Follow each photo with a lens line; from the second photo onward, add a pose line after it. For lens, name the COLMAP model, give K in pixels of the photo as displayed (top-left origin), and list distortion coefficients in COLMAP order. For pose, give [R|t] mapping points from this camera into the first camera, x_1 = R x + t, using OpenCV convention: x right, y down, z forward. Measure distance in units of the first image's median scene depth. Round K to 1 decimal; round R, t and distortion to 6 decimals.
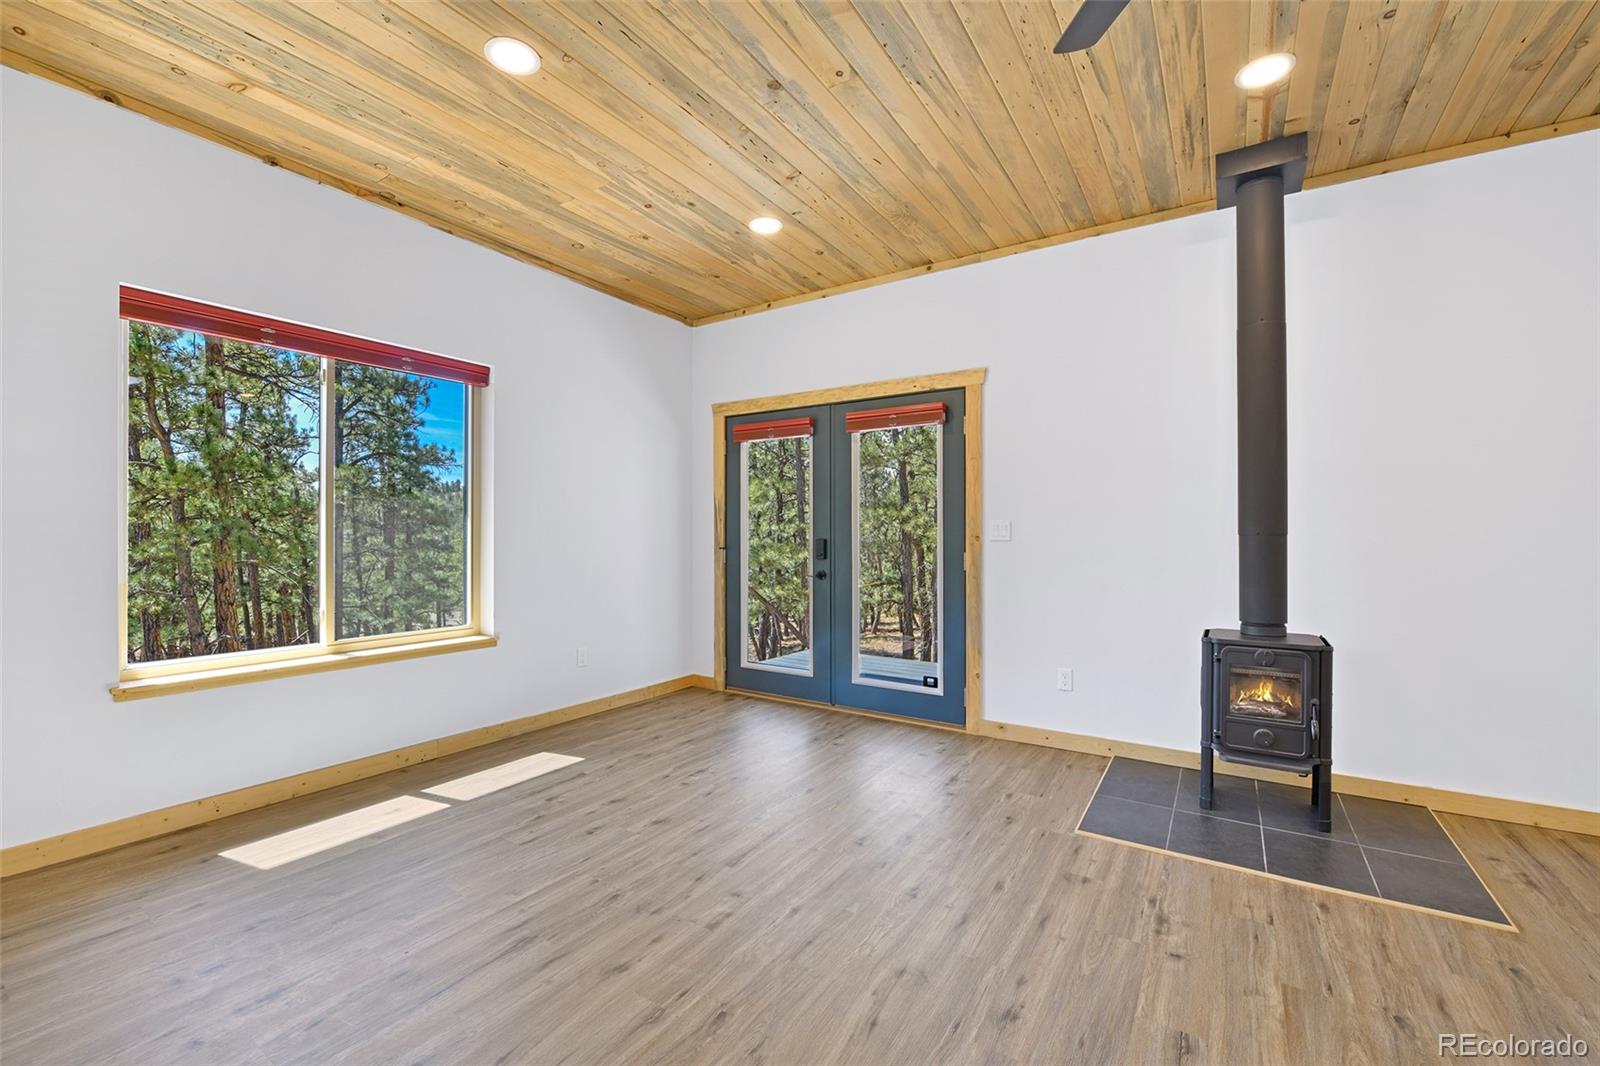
lens RADIAL K [[661.0, 0, 771.8], [0, 661.0, 534.4], [0, 0, 1]] dist [-0.017831, -0.000965]
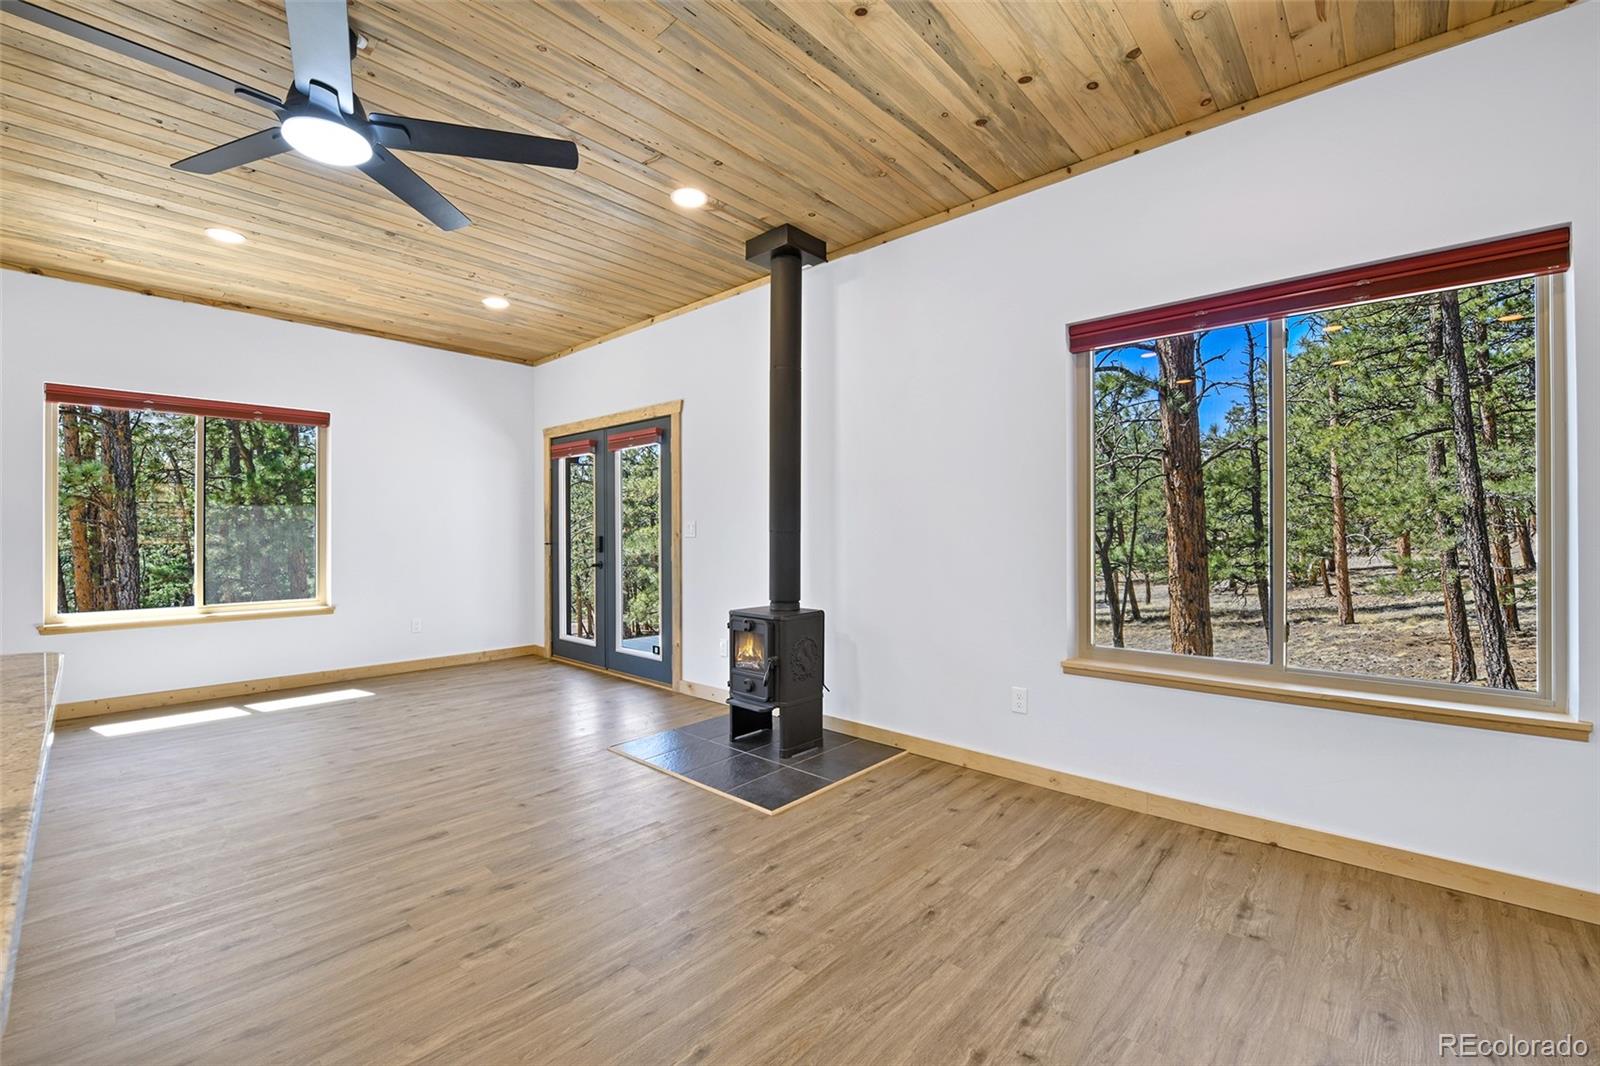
lens RADIAL K [[661.0, 0, 771.4], [0, 661.0, 525.4], [0, 0, 1]] dist [-0.017831, -0.000965]
pose [[0.988249, -0.005190, -0.152765, 0.874339], [0.003675, 0.999941, -0.010202, 0.001144], [0.152809, 0.009521, 0.988210, -0.275703]]
